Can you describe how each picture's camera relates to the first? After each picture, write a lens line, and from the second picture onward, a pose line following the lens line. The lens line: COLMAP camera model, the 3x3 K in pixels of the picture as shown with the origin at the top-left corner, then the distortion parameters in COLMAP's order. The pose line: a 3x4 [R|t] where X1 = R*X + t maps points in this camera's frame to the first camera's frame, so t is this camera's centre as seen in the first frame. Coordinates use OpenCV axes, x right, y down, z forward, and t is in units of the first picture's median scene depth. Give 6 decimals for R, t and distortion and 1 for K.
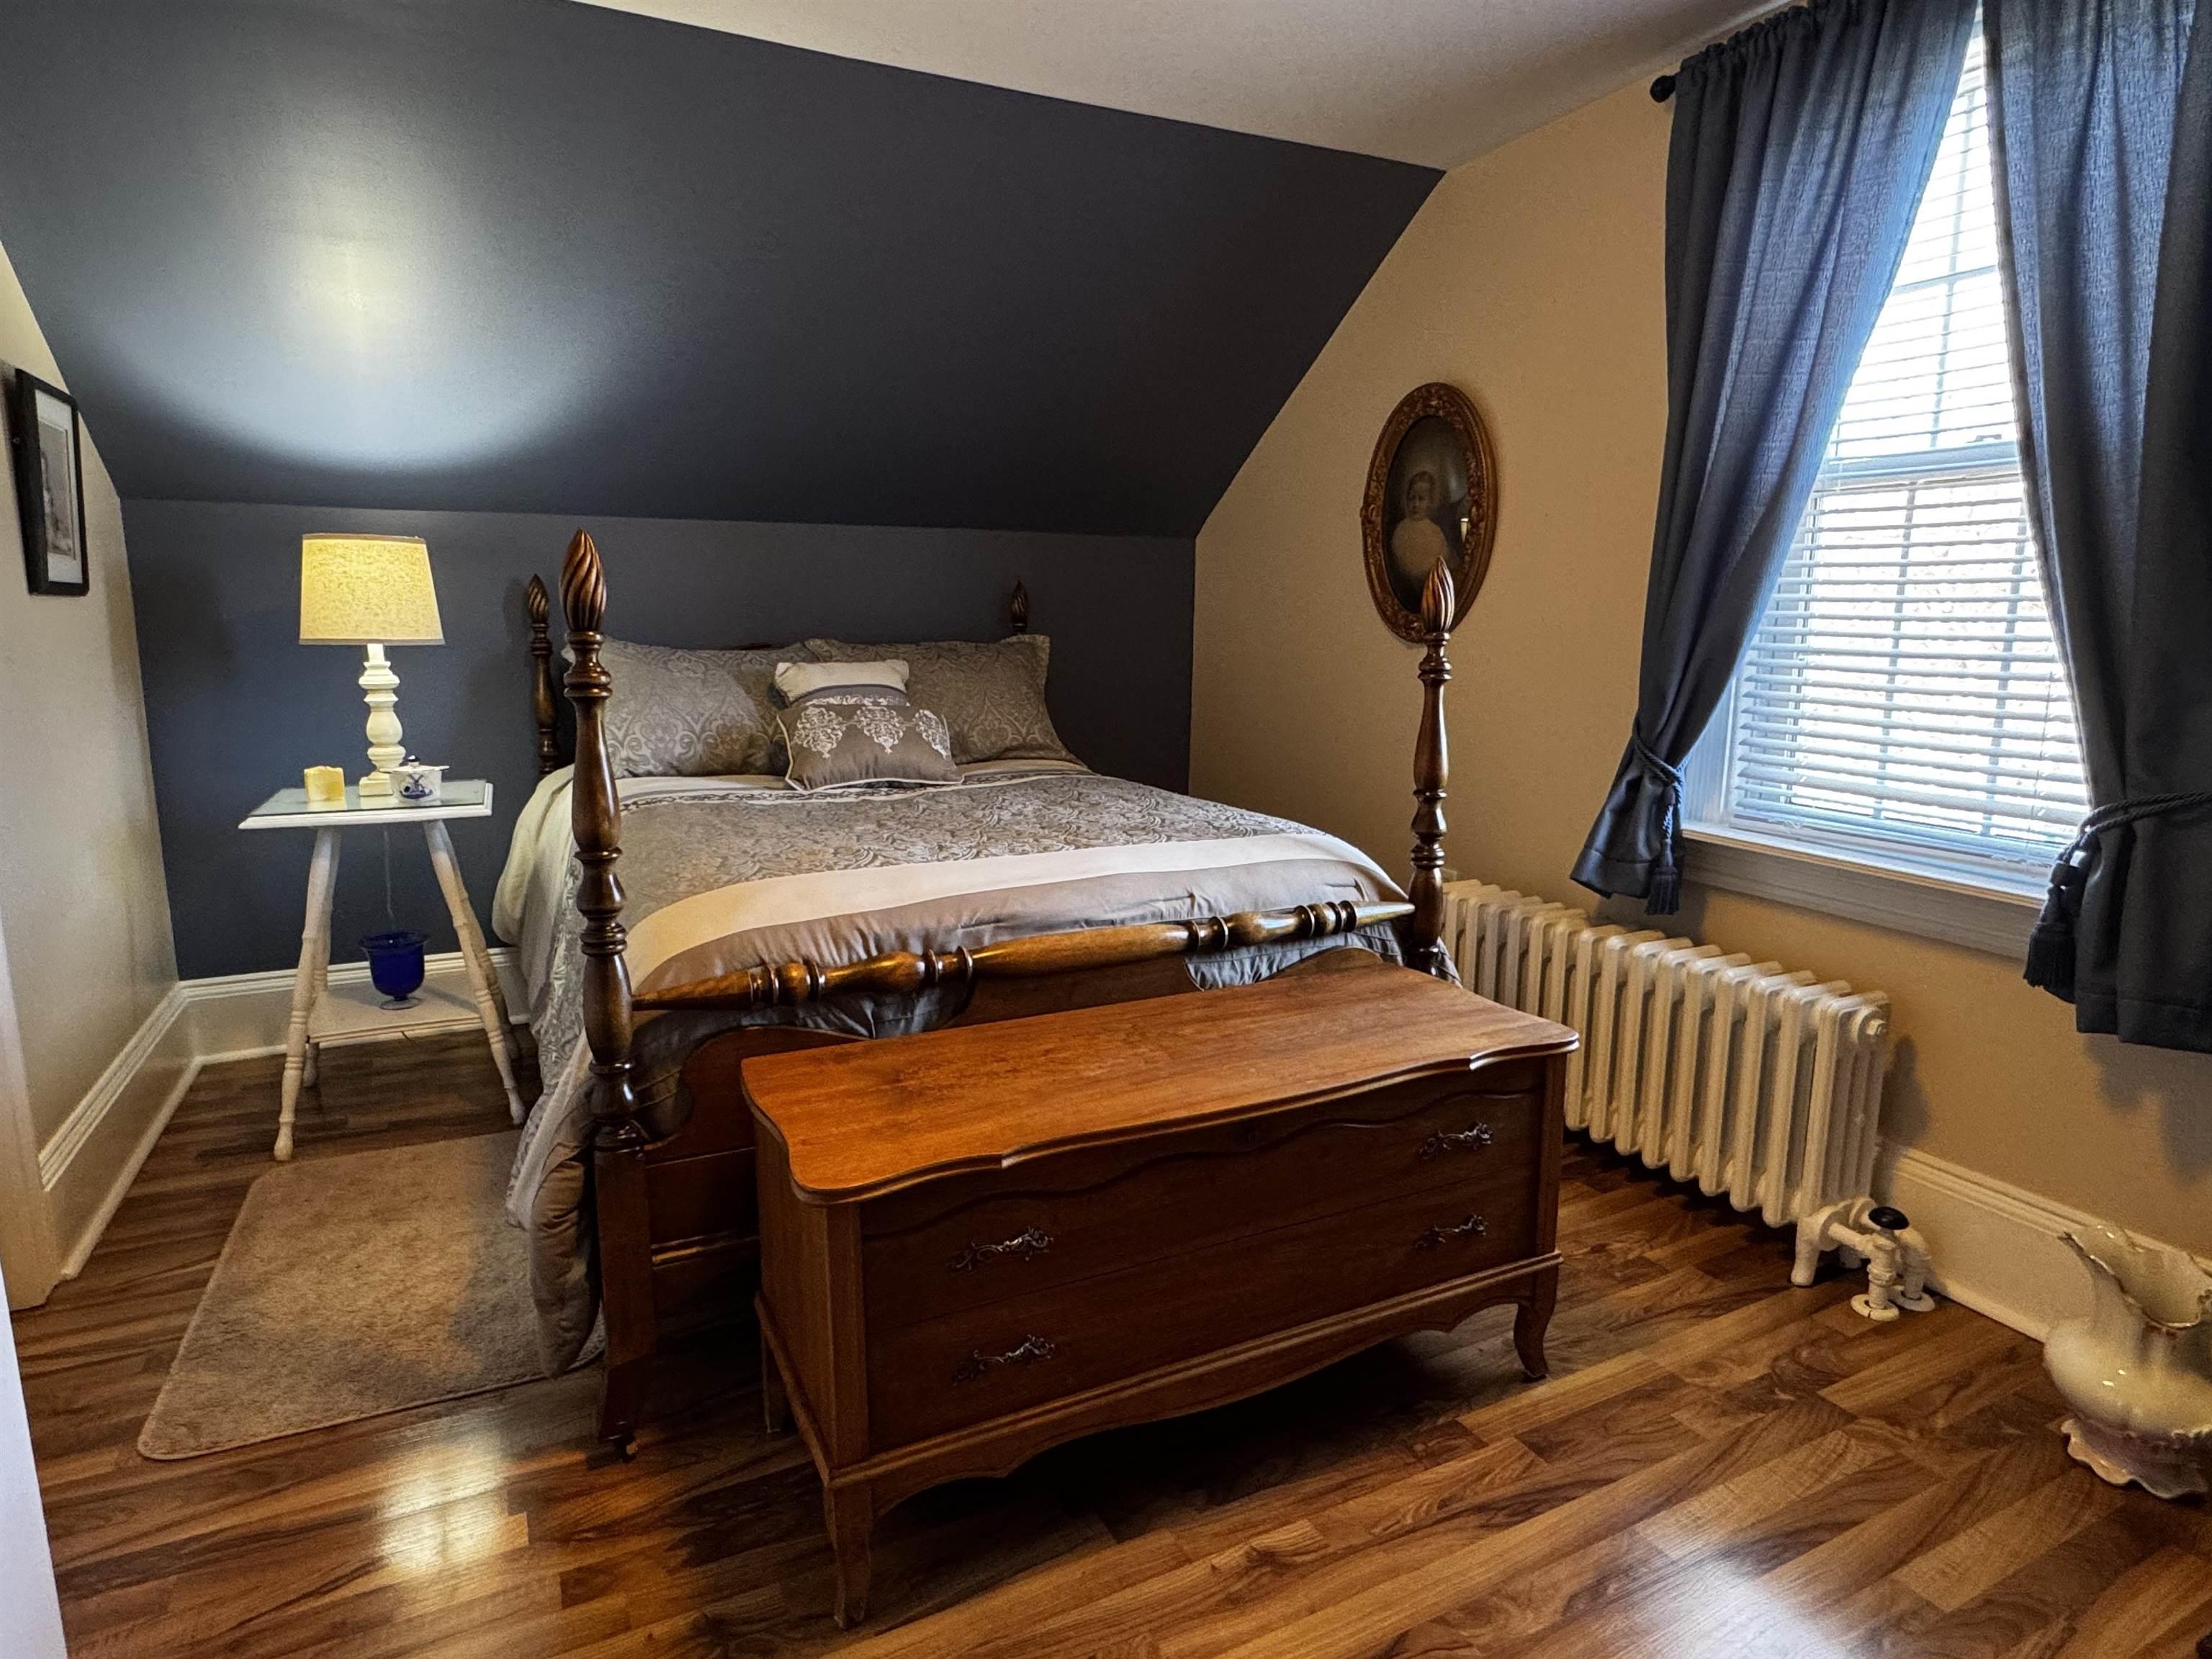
lens RADIAL K [[1235.8, 0, 1101.9], [0, 1235.8, 824.7], [0, 0, 1]] dist [0.000100, 0.001130]
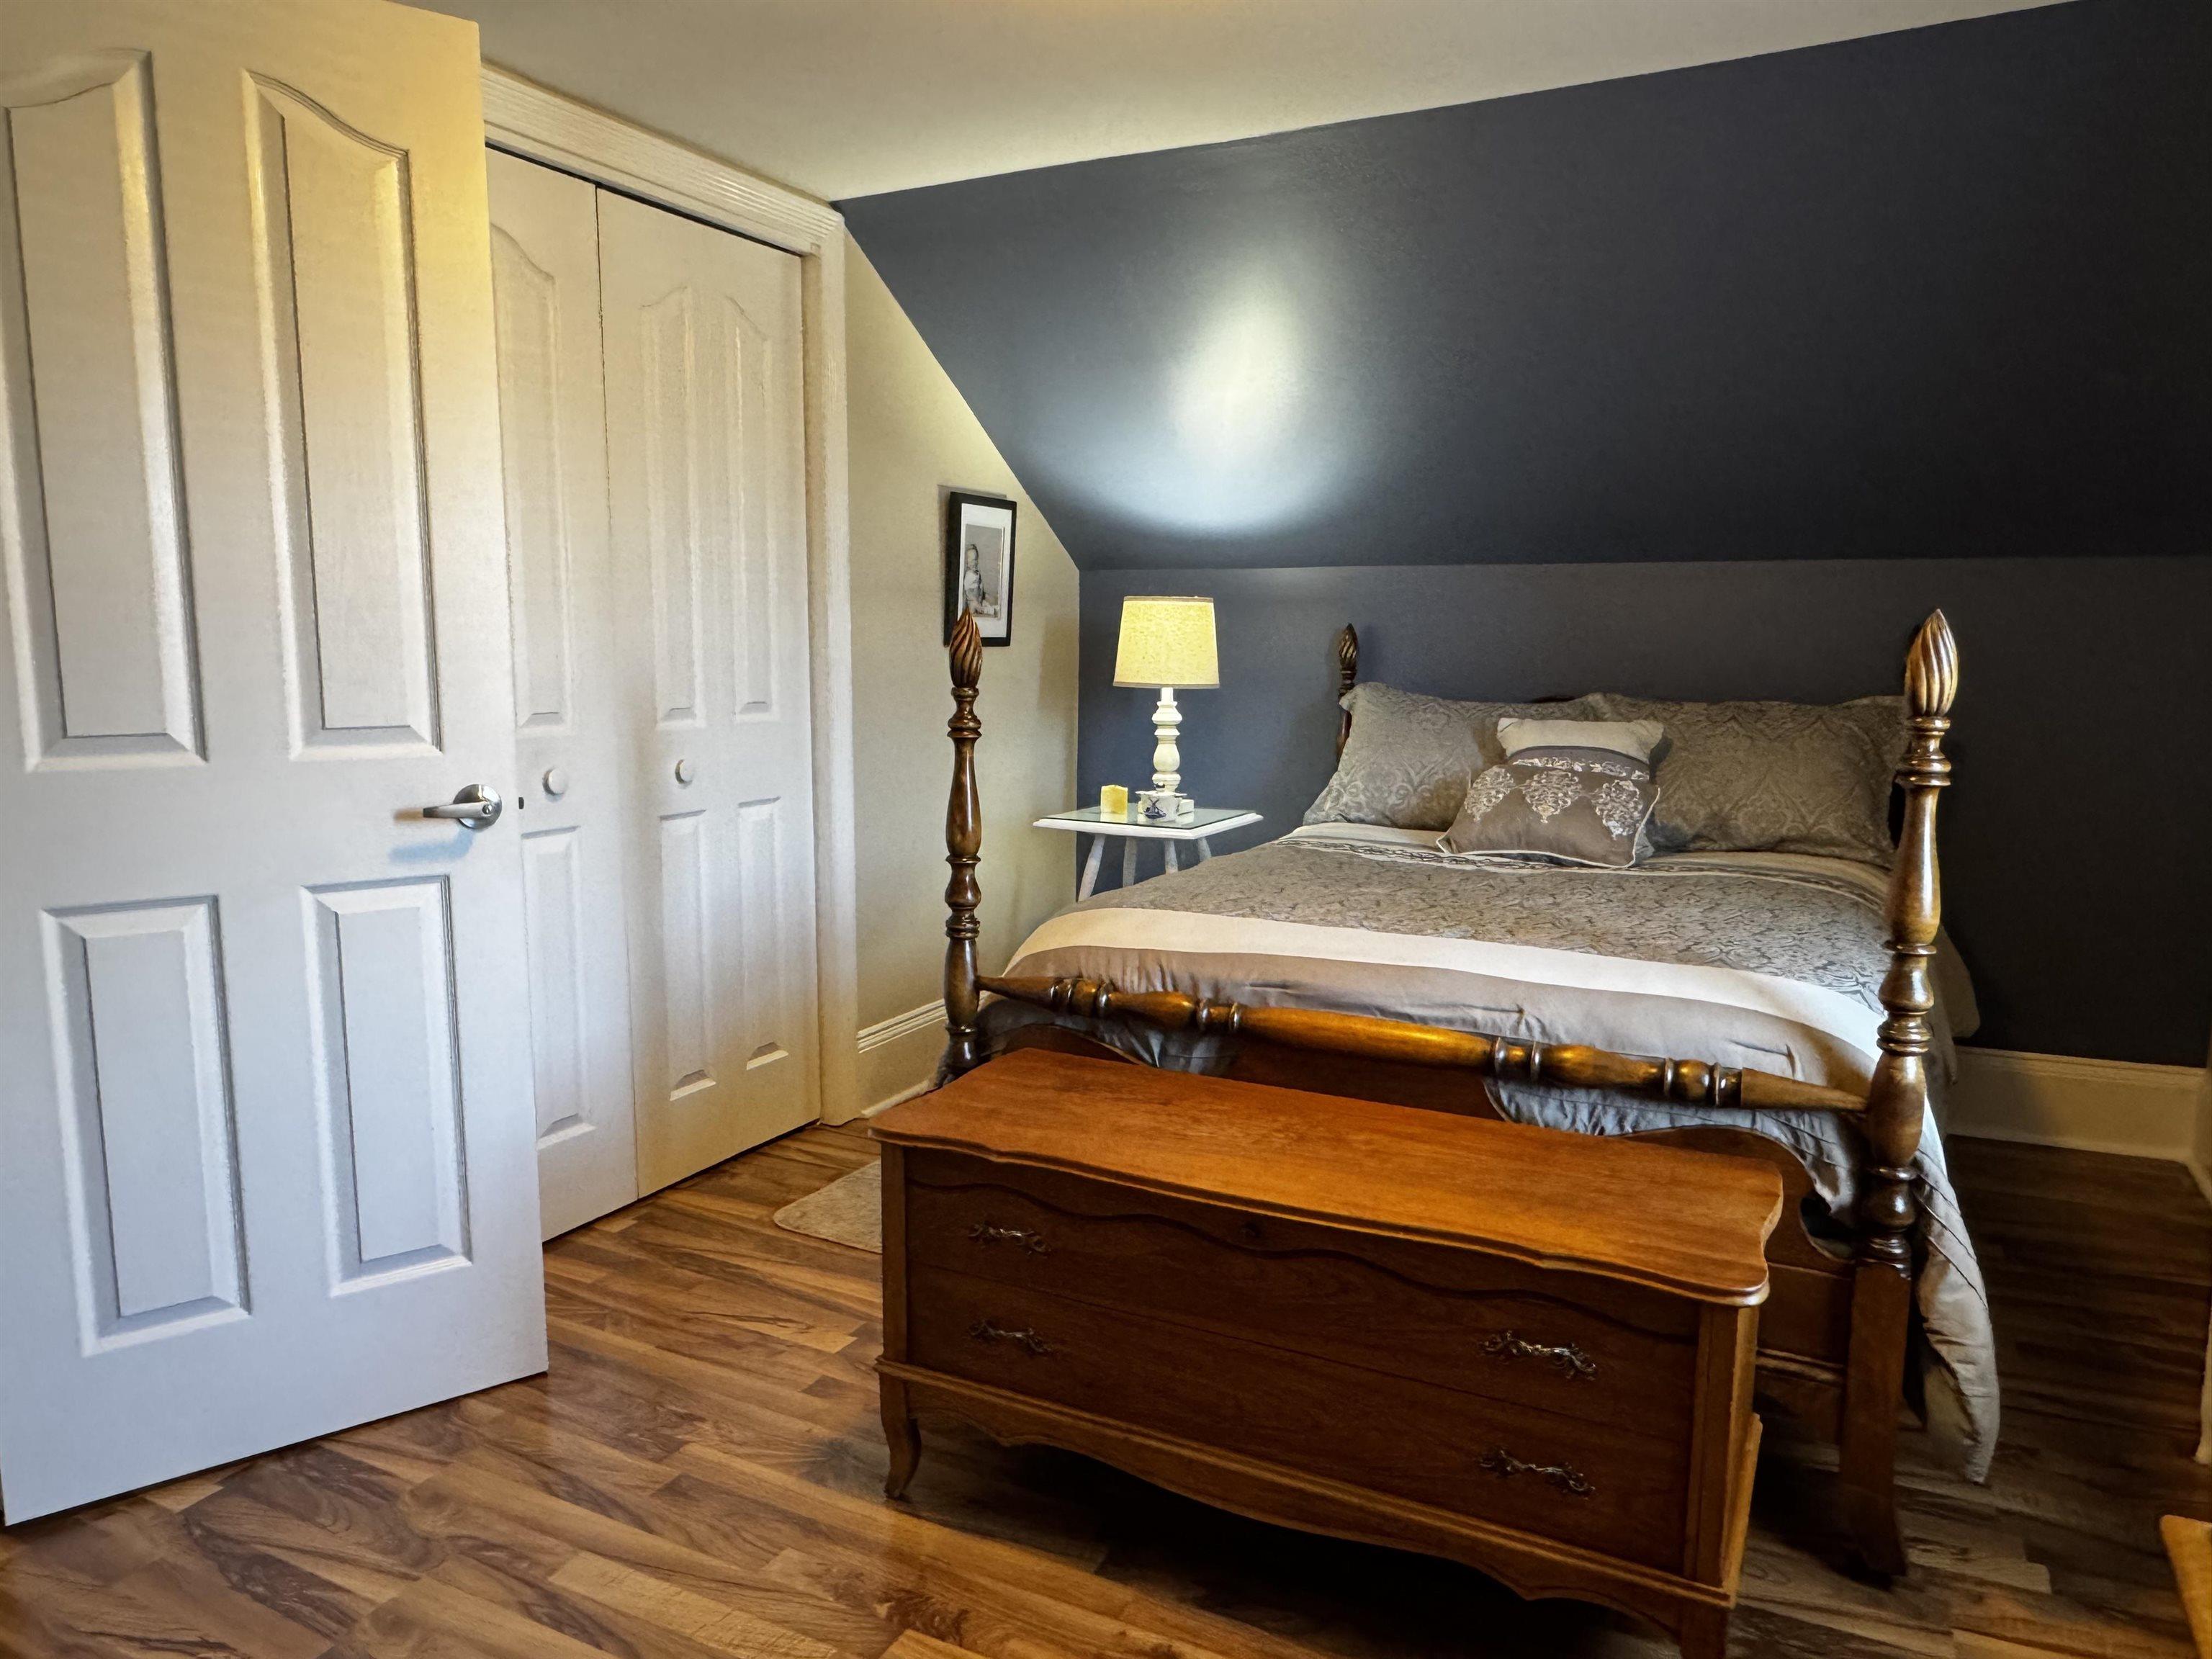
lens RADIAL K [[1486.5, 0, 1107.0], [0, 1486.5, 835.6], [0, 0, 1]] dist [0.008399, -0.000837]
pose [[0.596172, 0.108033, -0.795555, 0.691514], [-0.140245, 0.989683, 0.029298, -0.051281], [0.790513, 0.094106, 0.605172, 0.140743]]
